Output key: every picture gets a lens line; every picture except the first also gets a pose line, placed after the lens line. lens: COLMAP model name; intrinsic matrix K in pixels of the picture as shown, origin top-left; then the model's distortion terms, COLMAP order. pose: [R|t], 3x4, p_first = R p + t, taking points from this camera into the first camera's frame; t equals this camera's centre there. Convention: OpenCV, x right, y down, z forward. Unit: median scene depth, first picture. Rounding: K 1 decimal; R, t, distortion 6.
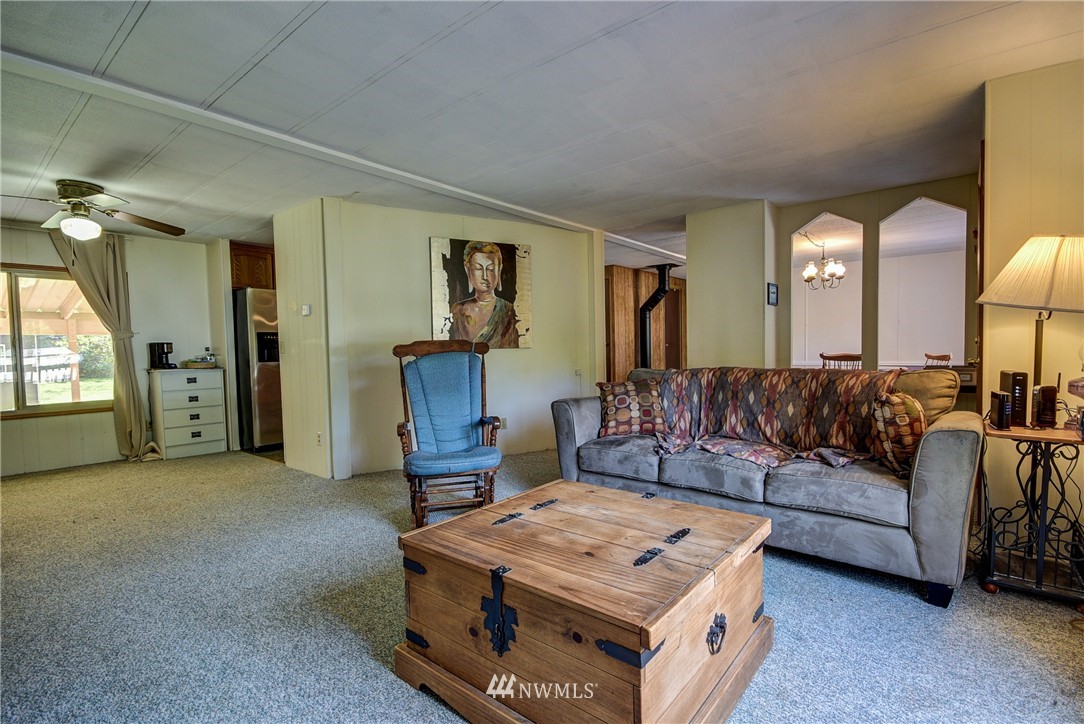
lens RADIAL K [[516.6, 0, 550.2], [0, 516.6, 367.4], [0, 0, 1]] dist [0.000754, -0.001436]
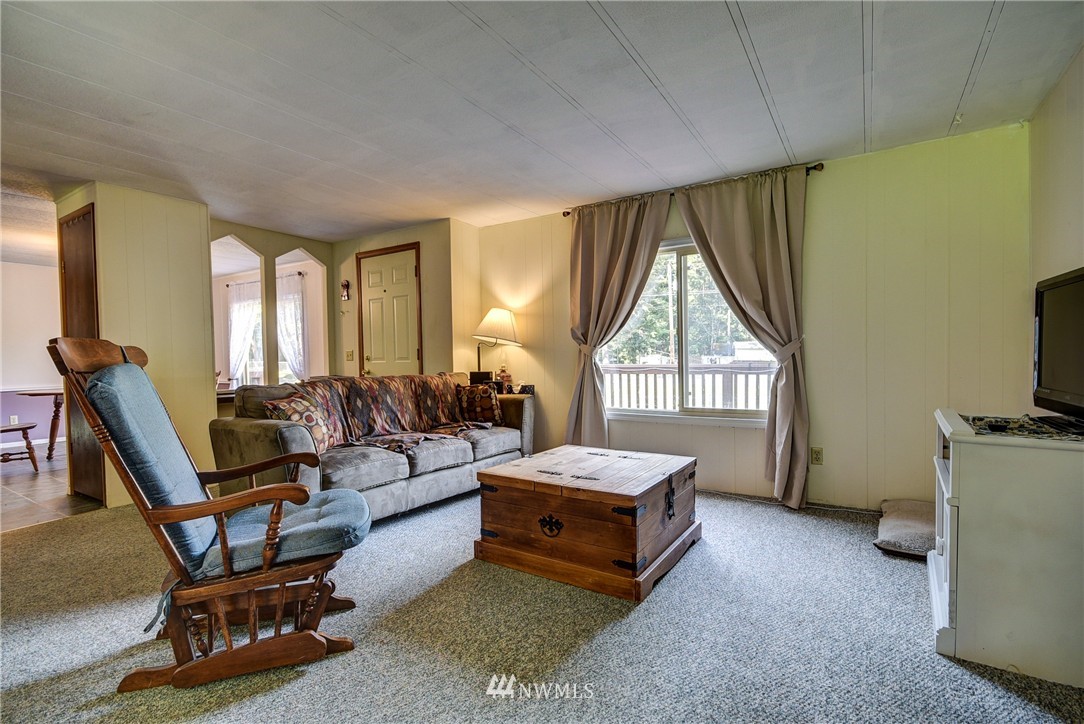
lens RADIAL K [[504.9, 0, 543.7], [0, 504.9, 371.9], [0, 0, 1]] dist [0.003646, 0.000934]
pose [[-0.106329, -0.012805, 0.994249, -1.237402], [0.052968, 0.998424, 0.018523, -0.016239], [-0.992919, 0.054633, -0.105483, 1.091532]]
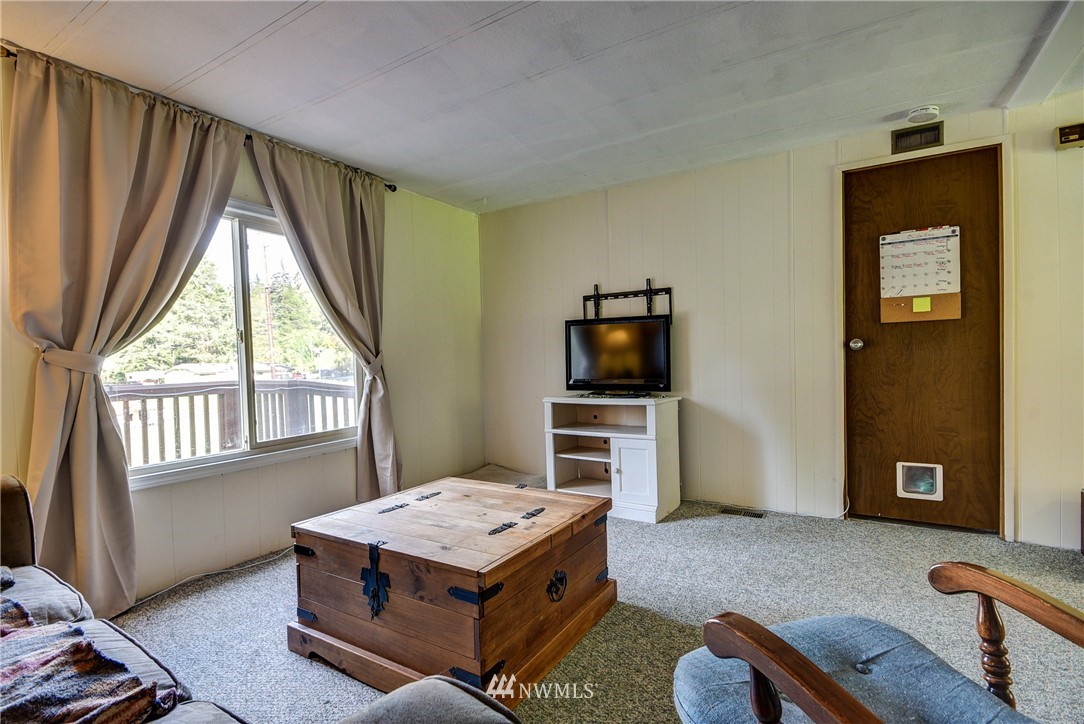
lens RADIAL K [[504.9, 0, 543.7], [0, 504.9, 371.9], [0, 0, 1]] dist [0.003646, 0.000934]
pose [[-0.990647, 0.046283, -0.128360, 0.018733], [0.038504, 0.997306, 0.062441, -0.061243], [0.130904, 0.056915, -0.989760, 1.801457]]
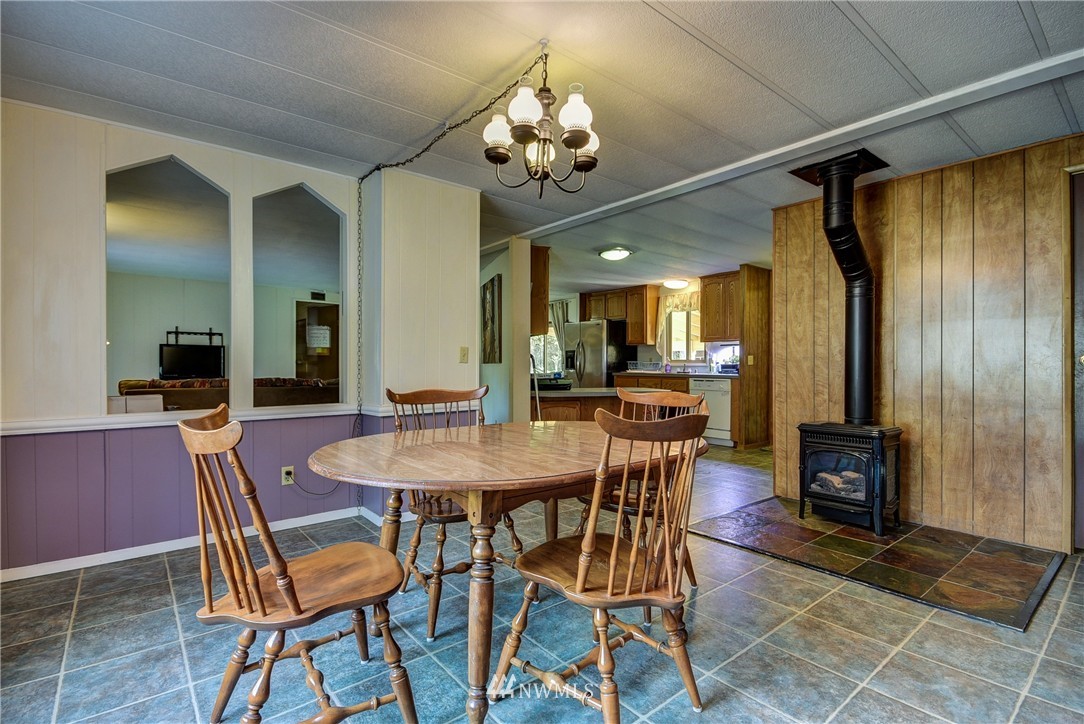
lens RADIAL K [[516.6, 0, 550.2], [0, 516.6, 367.4], [0, 0, 1]] dist [0.000754, -0.001436]
pose [[-0.196164, 0.023710, -0.980284, 2.448720], [-0.034846, 0.998908, 0.031134, -0.164429], [0.979952, 0.040266, -0.195123, 3.178993]]
